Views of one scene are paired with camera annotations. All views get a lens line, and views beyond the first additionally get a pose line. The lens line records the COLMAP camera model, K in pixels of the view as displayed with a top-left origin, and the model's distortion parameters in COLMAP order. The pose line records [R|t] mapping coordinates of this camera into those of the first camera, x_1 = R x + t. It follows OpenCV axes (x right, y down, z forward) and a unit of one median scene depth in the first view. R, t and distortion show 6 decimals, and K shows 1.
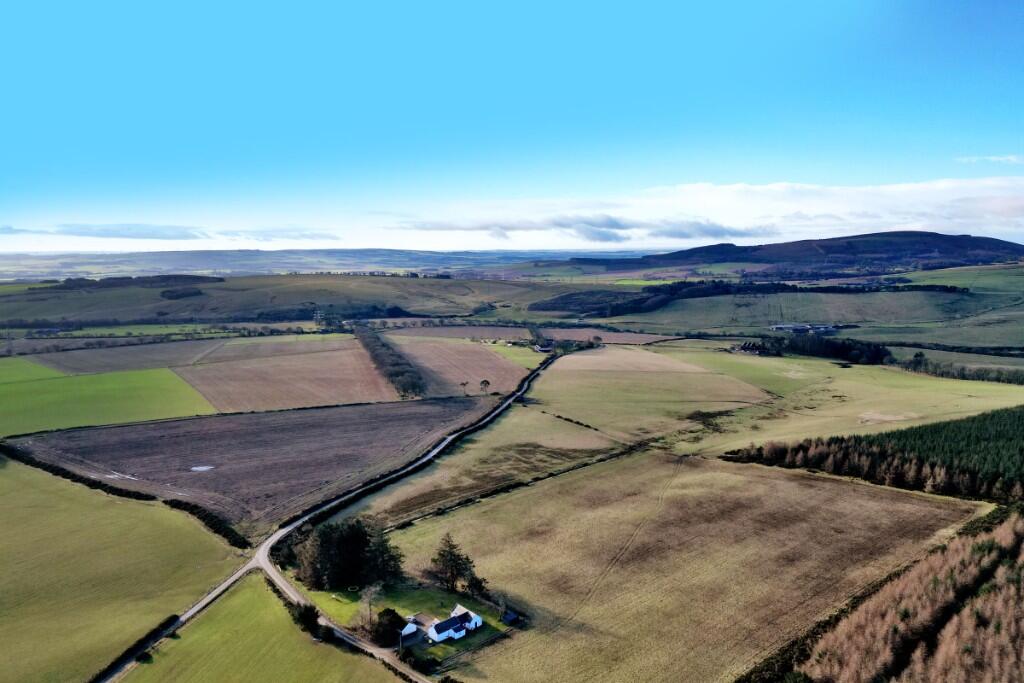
lens RADIAL K [[702.1, 0, 512.0], [0, 702.1, 341.5], [0, 0, 1]] dist [0.091194, -0.082277]
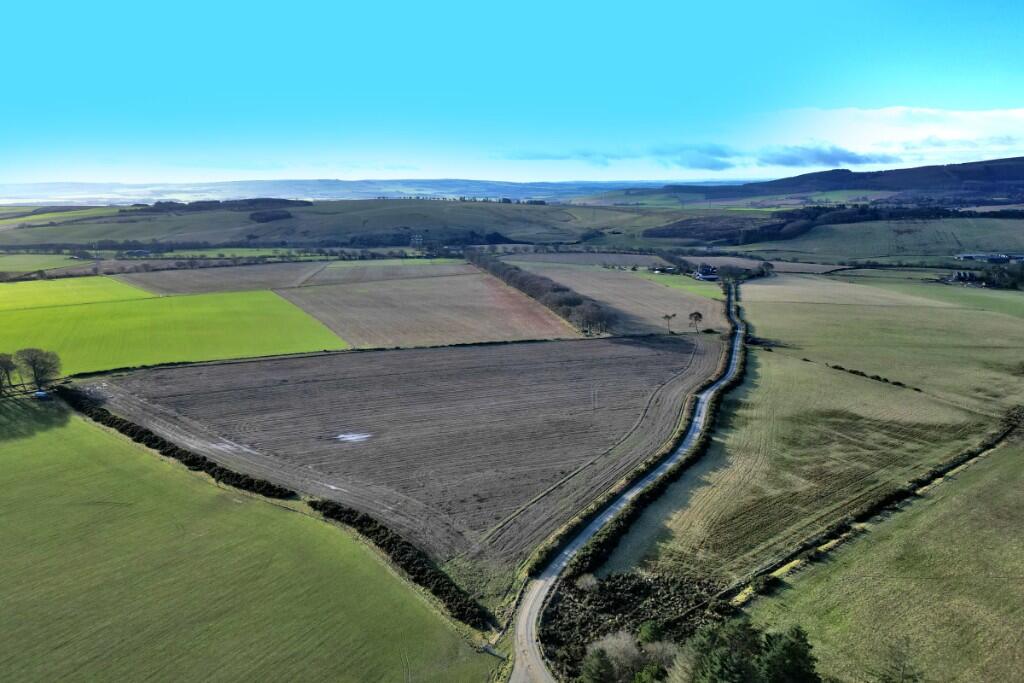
lens RADIAL K [[702.1, 0, 512.0], [0, 702.1, 341.5], [0, 0, 1]] dist [0.091194, -0.082277]
pose [[0.994949, 0.023275, -0.097645, -0.081117], [-0.014306, 0.995696, 0.091565, 0.011400], [0.099356, -0.089705, 0.991000, 0.137126]]
